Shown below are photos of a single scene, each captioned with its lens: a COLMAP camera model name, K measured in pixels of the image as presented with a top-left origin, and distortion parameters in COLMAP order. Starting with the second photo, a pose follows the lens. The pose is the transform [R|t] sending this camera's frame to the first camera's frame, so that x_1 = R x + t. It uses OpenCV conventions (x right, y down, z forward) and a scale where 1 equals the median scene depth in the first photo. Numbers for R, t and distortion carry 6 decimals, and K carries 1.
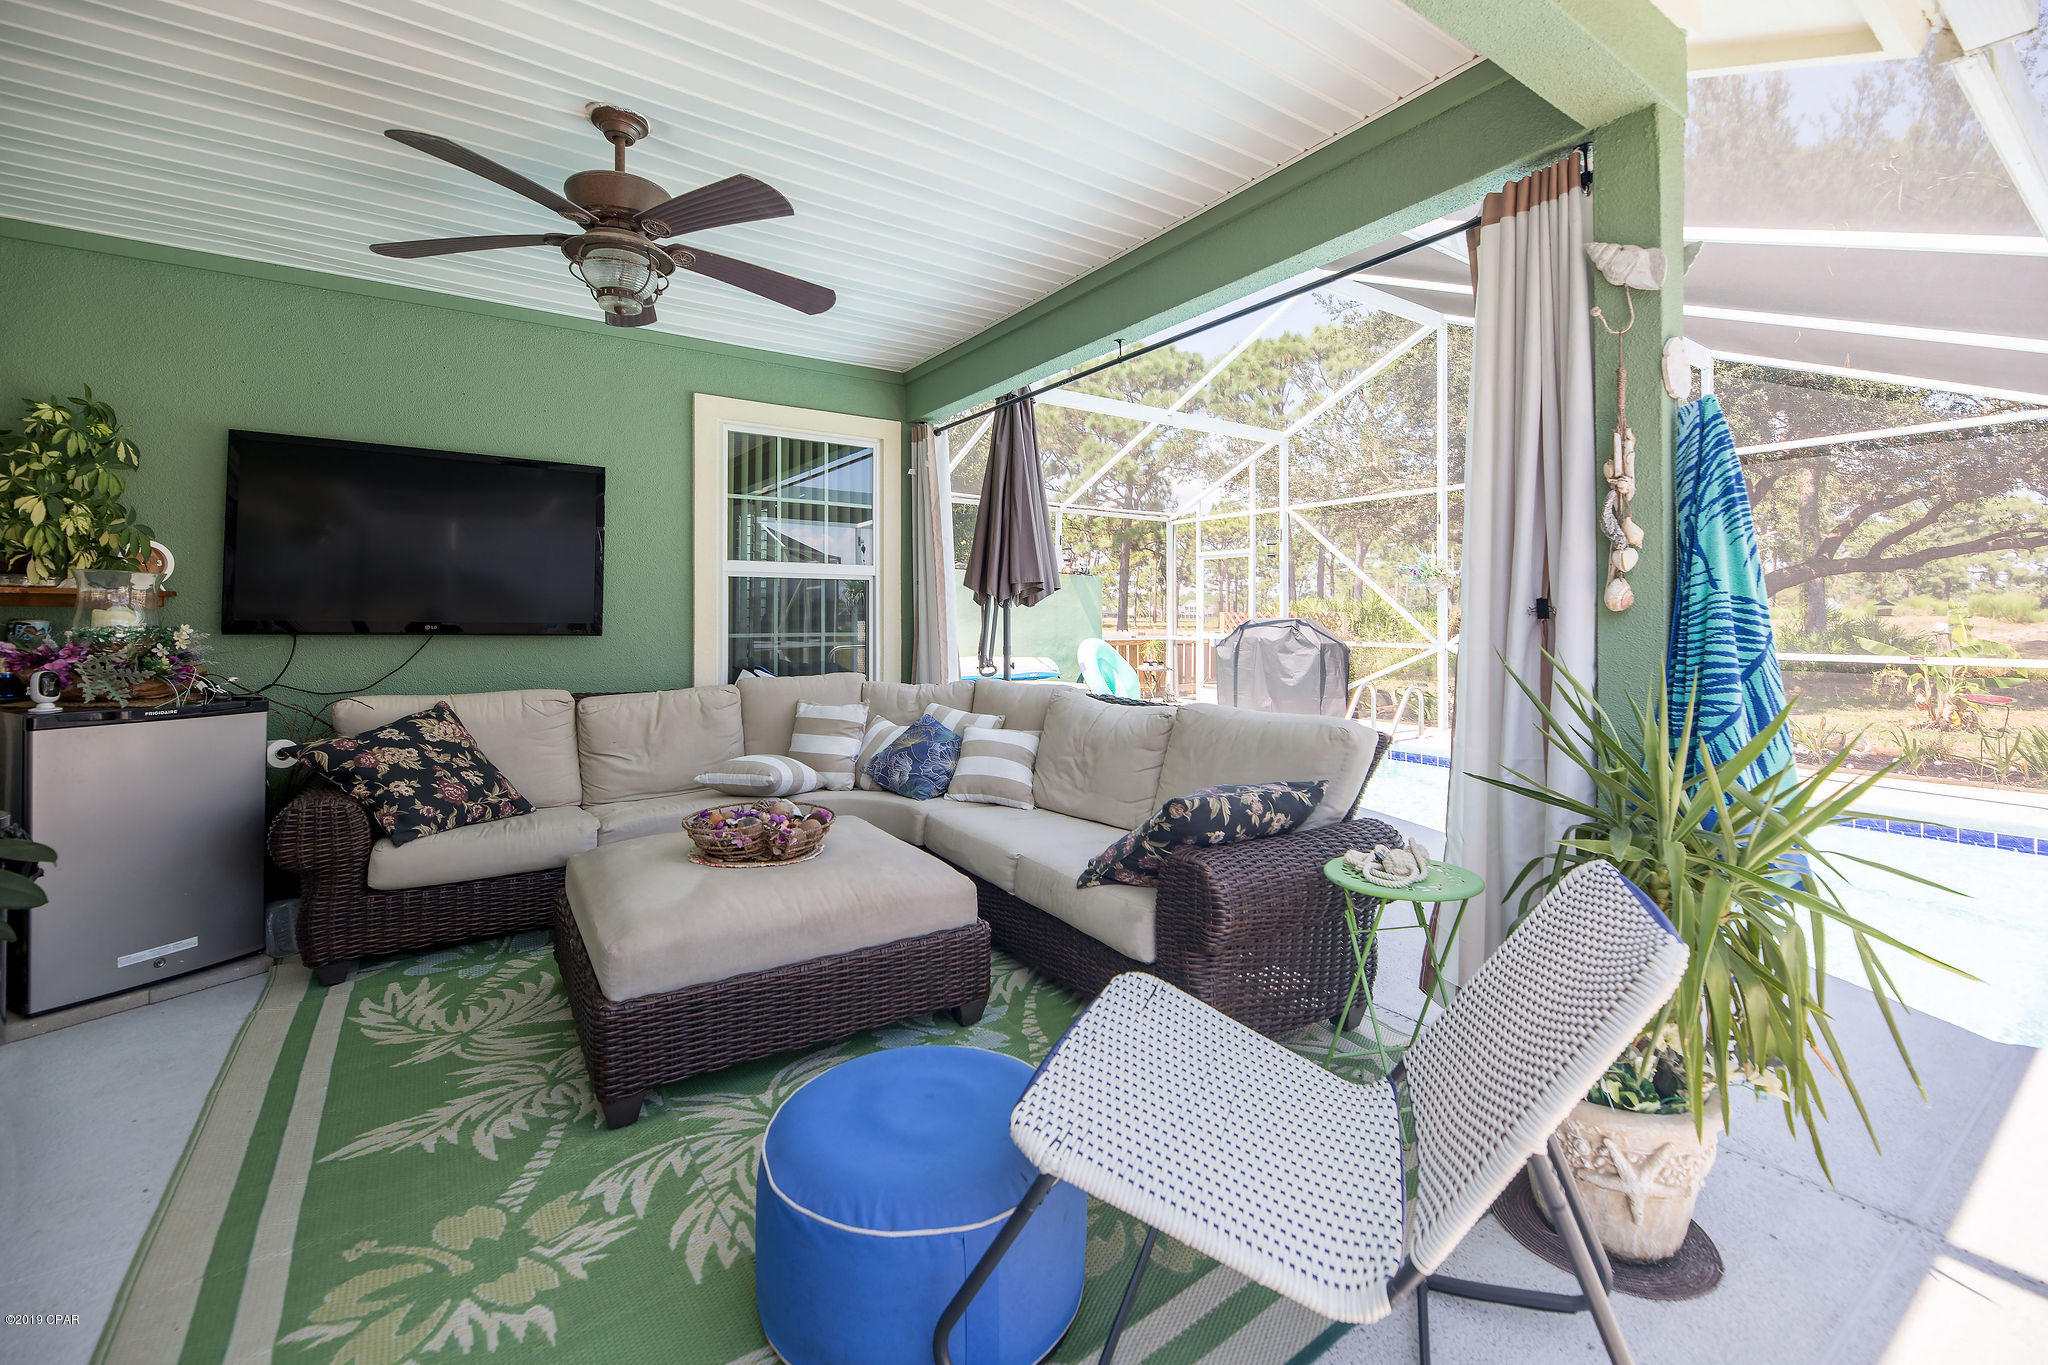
lens RADIAL K [[842.9, 0, 1041.6], [0, 842.9, 610.1], [0, 0, 1]] dist [-0.005447, -0.000918]
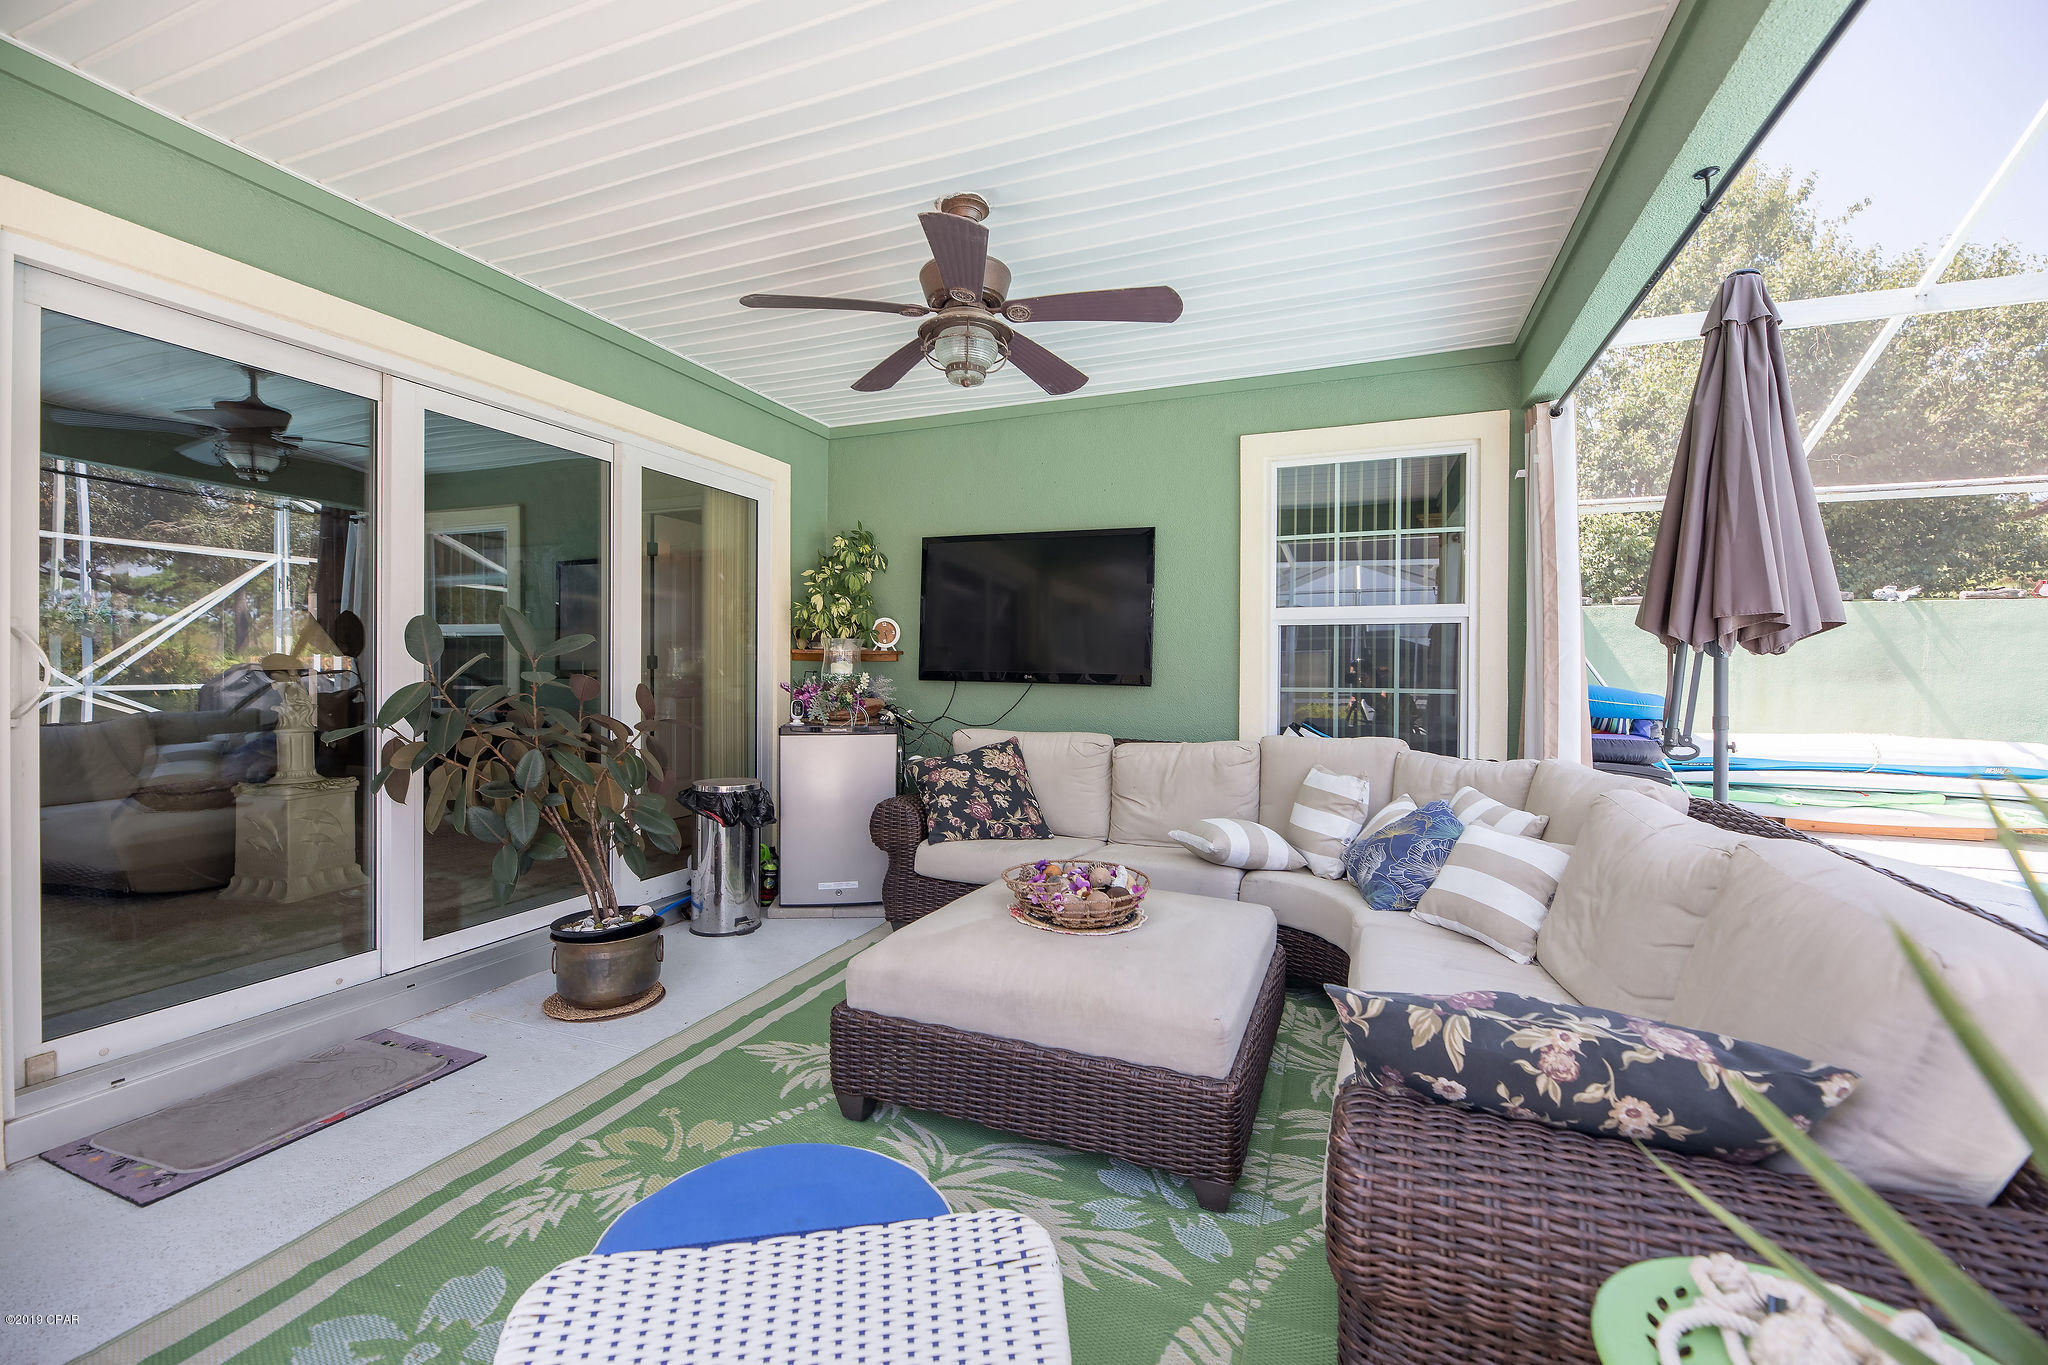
lens RADIAL K [[842.9, 0, 1032.2], [0, 842.9, 679.0], [0, 0, 1]] dist [-0.005447, -0.000918]
pose [[0.557759, 0.009277, -0.829951, 0.349067], [0.002261, 0.999917, 0.012696, 0.009313], [0.830000, -0.008957, 0.557692, 0.362372]]
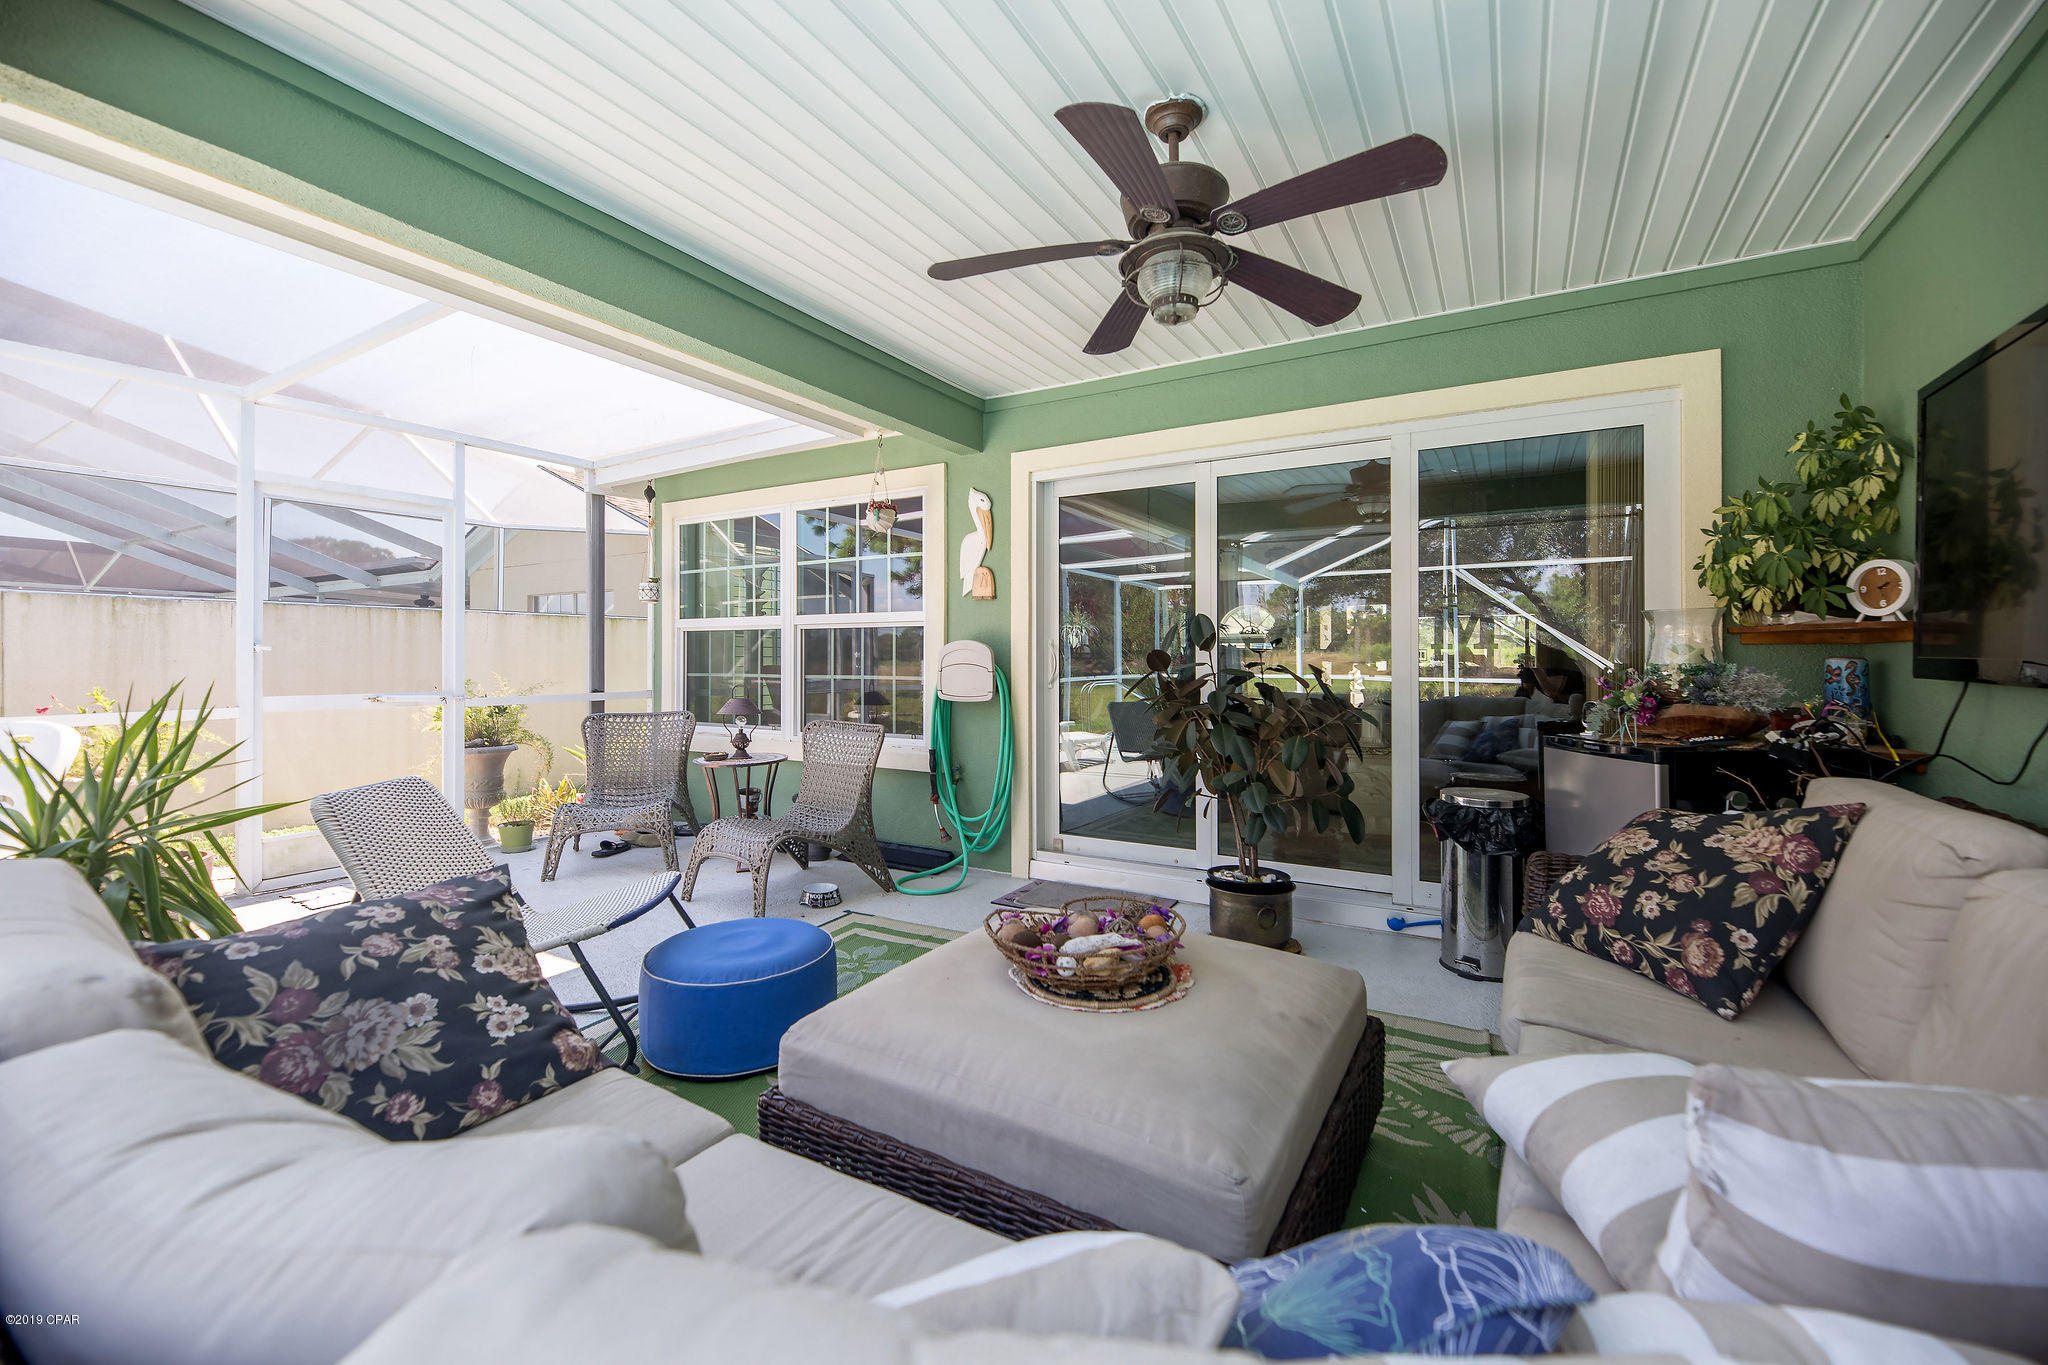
lens RADIAL K [[842.9, 0, 1035.5], [0, 842.9, 668.4], [0, 0, 1]] dist [-0.005447, -0.000918]
pose [[-0.904966, 0.001688, -0.425480, 0.015491], [0.003250, 0.999990, -0.002944, 0.021078], [0.425471, -0.004047, -0.904963, 1.372247]]
